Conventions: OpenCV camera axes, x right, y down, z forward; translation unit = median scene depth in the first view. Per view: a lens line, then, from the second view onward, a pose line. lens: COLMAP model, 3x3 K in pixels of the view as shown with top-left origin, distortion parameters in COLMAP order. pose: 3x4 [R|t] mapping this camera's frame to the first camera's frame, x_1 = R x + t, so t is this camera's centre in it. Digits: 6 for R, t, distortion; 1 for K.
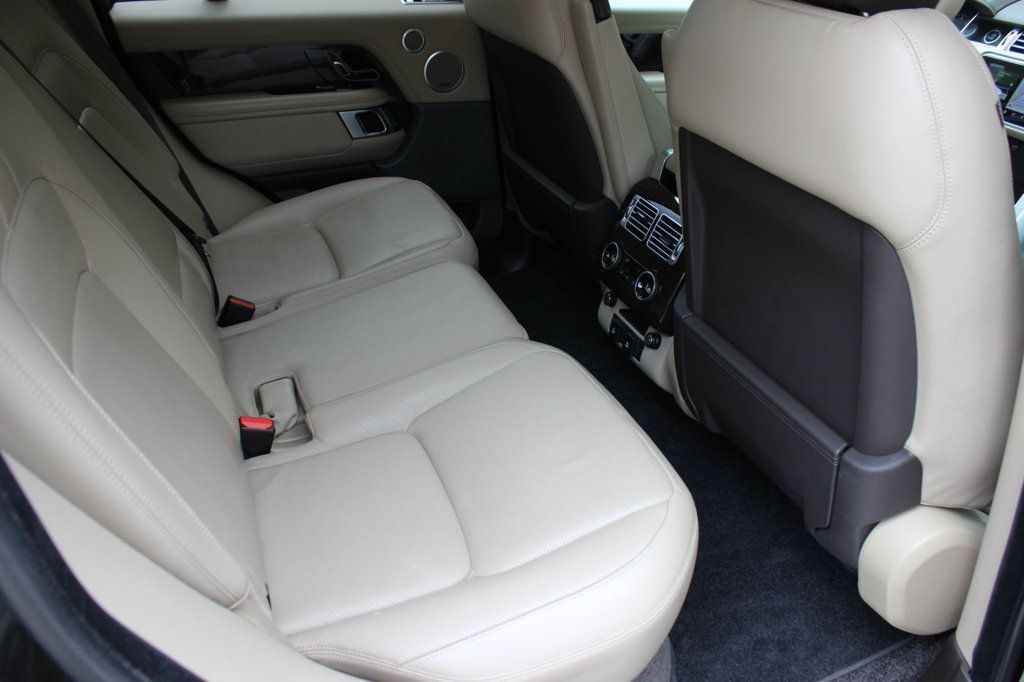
lens RADIAL K [[850.0, 0, 519.5], [0, 850.0, 349.4], [0, 0, 1]] dist [-0.172674, 0.143858]
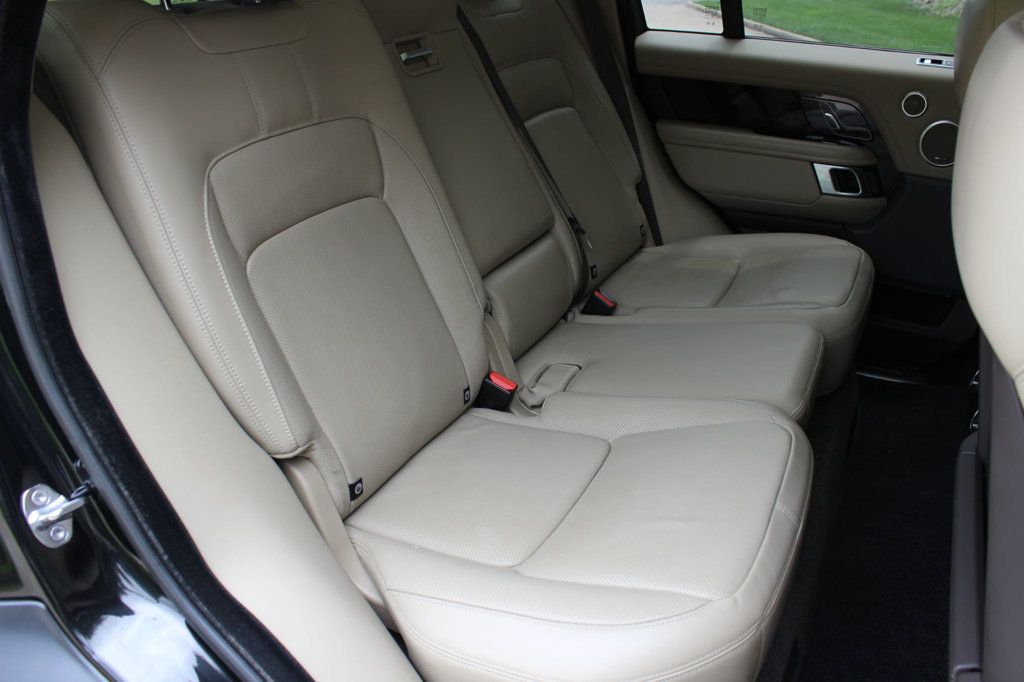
lens RADIAL K [[850.0, 0, 519.5], [0, 850.0, 349.4], [0, 0, 1]] dist [-0.172674, 0.143858]
pose [[0.673054, 0.306851, -0.672935, 0.341647], [-0.361442, 0.930284, 0.062694, -0.023304], [0.645259, 0.201030, 0.737040, 0.137606]]
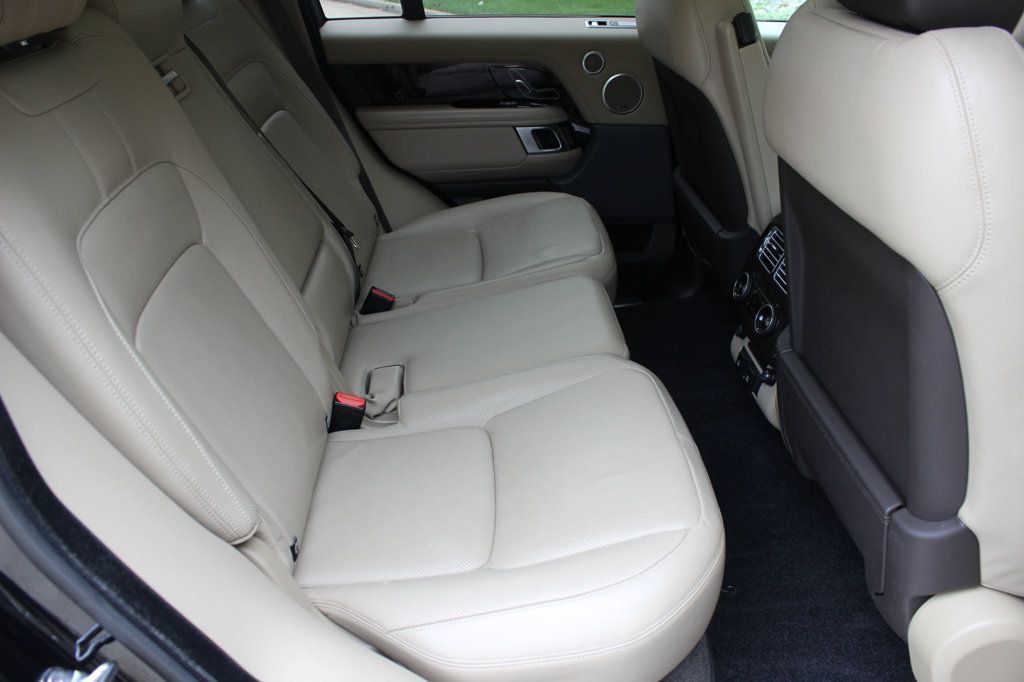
lens RADIAL K [[850.0, 0, 519.5], [0, 850.0, 349.4], [0, 0, 1]] dist [-0.172674, 0.143858]
pose [[0.950232, 0.116765, -0.288835, 0.159090], [-0.125743, 0.991982, -0.012657, 0.006834], [0.285041, 0.048346, 0.957295, 0.003007]]
